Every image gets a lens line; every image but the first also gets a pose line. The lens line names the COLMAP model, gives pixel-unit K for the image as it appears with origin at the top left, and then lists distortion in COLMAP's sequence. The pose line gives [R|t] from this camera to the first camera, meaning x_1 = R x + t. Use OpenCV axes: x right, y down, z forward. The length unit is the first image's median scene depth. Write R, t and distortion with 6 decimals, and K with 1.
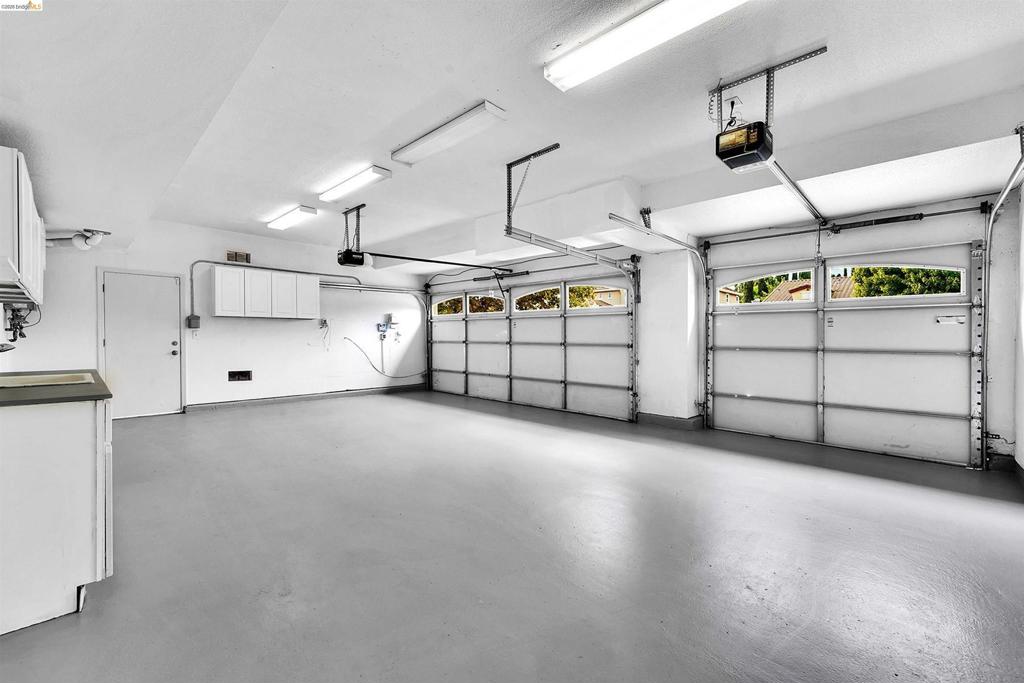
lens RADIAL K [[413.1, 0, 514.6], [0, 413.1, 337.3], [0, 0, 1]] dist [-0.001182, -0.000328]
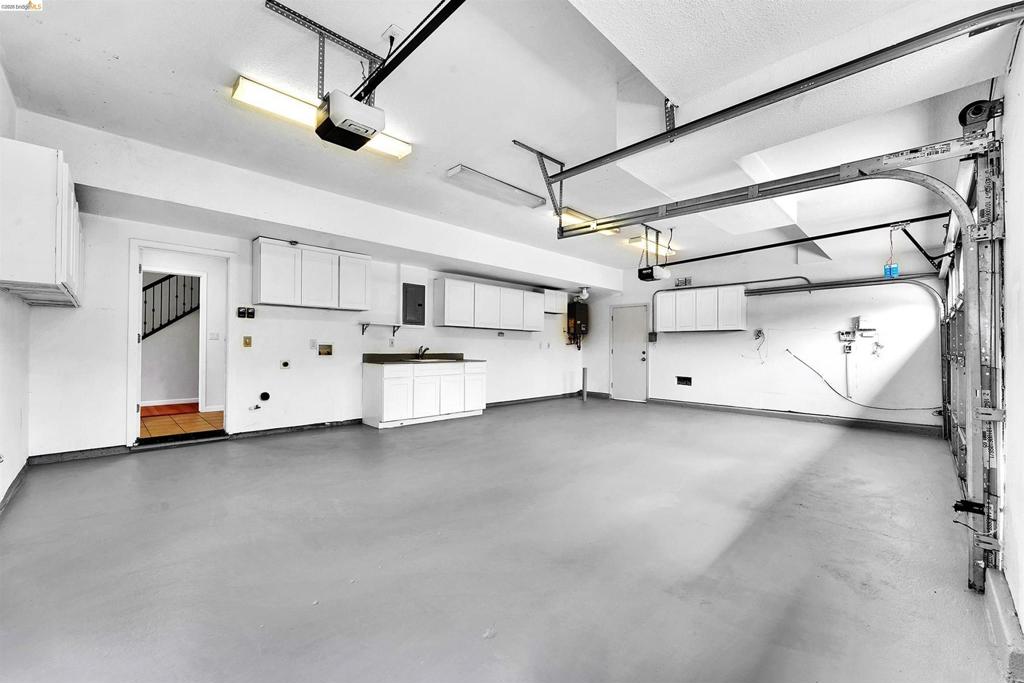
lens RADIAL K [[413.1, 0, 514.2], [0, 413.1, 344.9], [0, 0, 1]] dist [-0.001182, -0.000328]
pose [[-0.022047, -0.009309, -0.999714, 0.518676], [-0.007974, 0.999926, -0.009135, 0.003955], [0.999725, 0.007771, -0.022119, 0.515270]]
